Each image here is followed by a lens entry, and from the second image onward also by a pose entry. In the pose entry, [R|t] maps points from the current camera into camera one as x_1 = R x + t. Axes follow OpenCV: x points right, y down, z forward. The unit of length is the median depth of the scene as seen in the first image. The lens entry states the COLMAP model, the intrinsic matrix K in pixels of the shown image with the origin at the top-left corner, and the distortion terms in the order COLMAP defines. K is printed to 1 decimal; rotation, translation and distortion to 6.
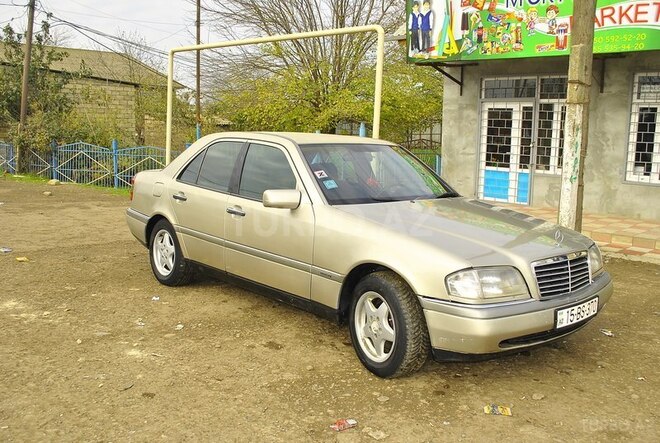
lens RADIAL K [[638.5, 0, 330.0], [0, 638.5, 221.5], [0, 0, 1]] dist [-0.061644, 0.009149]
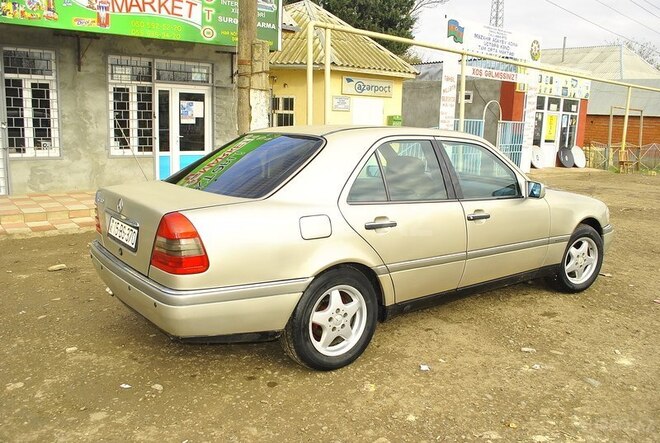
lens RADIAL K [[565.0, 0, 330.0], [0, 565.0, 221.5], [0, 0, 1]] dist [-0.064887, 0.007850]
pose [[0.078348, -0.200135, 0.976631, -0.462515], [0.121986, 0.974205, 0.189851, -0.090878], [-0.989435, 0.104261, 0.100741, 0.544968]]
